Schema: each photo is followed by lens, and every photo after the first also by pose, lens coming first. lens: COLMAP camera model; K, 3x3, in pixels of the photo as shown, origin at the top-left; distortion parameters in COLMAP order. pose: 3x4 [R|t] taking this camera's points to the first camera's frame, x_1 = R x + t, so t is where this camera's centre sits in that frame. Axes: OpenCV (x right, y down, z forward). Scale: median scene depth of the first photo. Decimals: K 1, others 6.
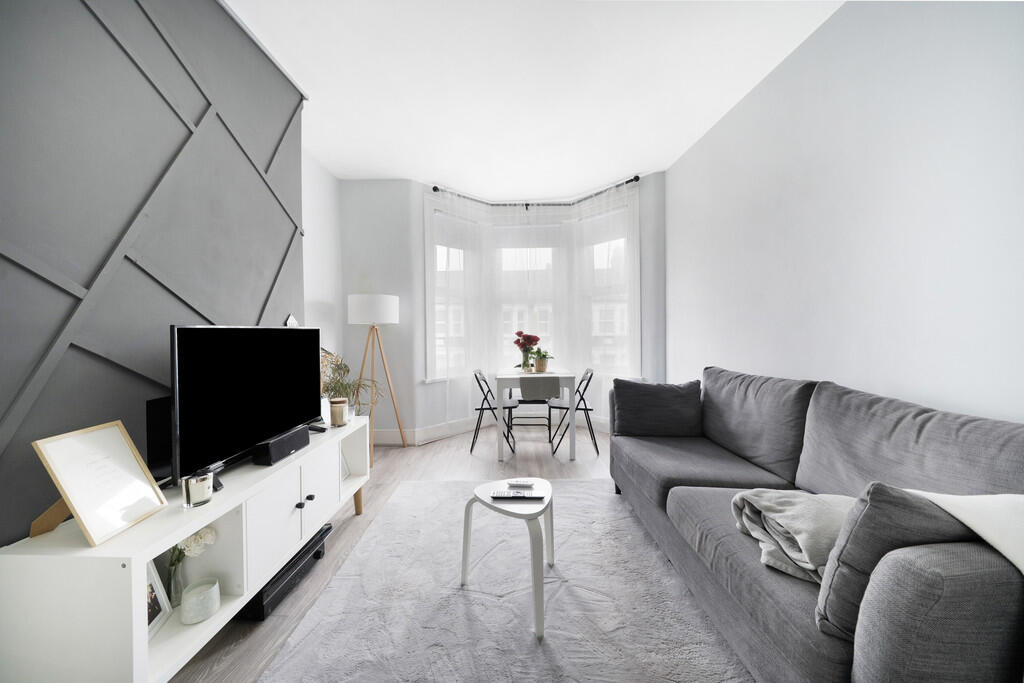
lens RADIAL K [[360.1, 0, 507.4], [0, 360.1, 331.3], [0, 0, 1]] dist [-0.002019, -0.000157]
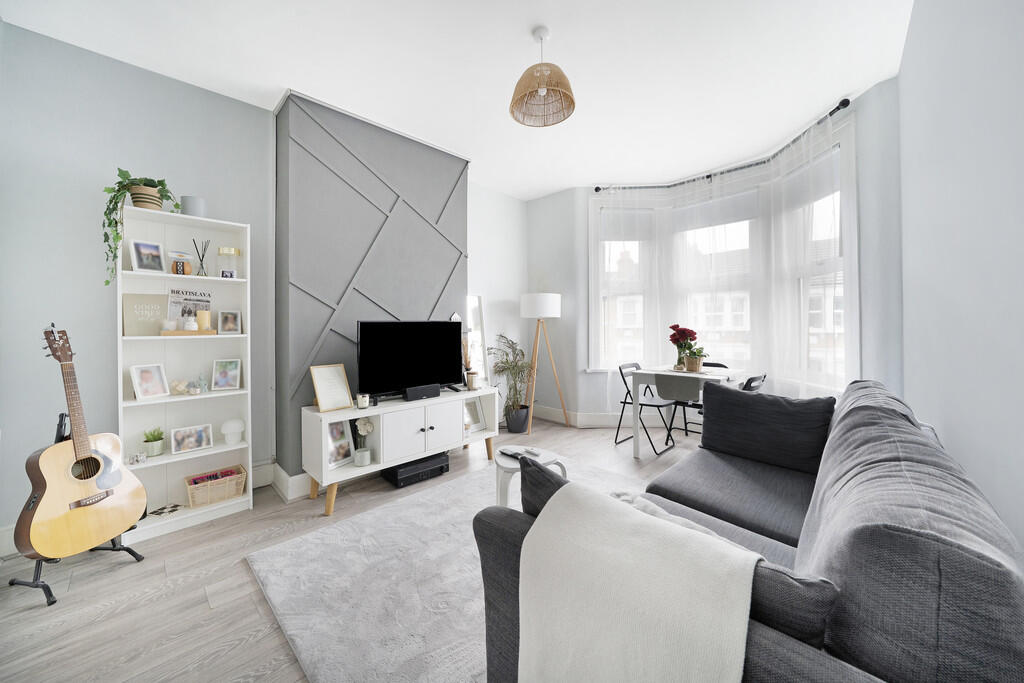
lens RADIAL K [[373.3, 0, 490.1], [0, 373.3, 320.5], [0, 0, 1]] dist [0.026273, -0.000055]
pose [[0.703613, 0.000487, -0.710583, 0.394588], [-0.004951, 0.999979, -0.004216, -0.004513], [0.710566, 0.006485, 0.703600, 0.005954]]
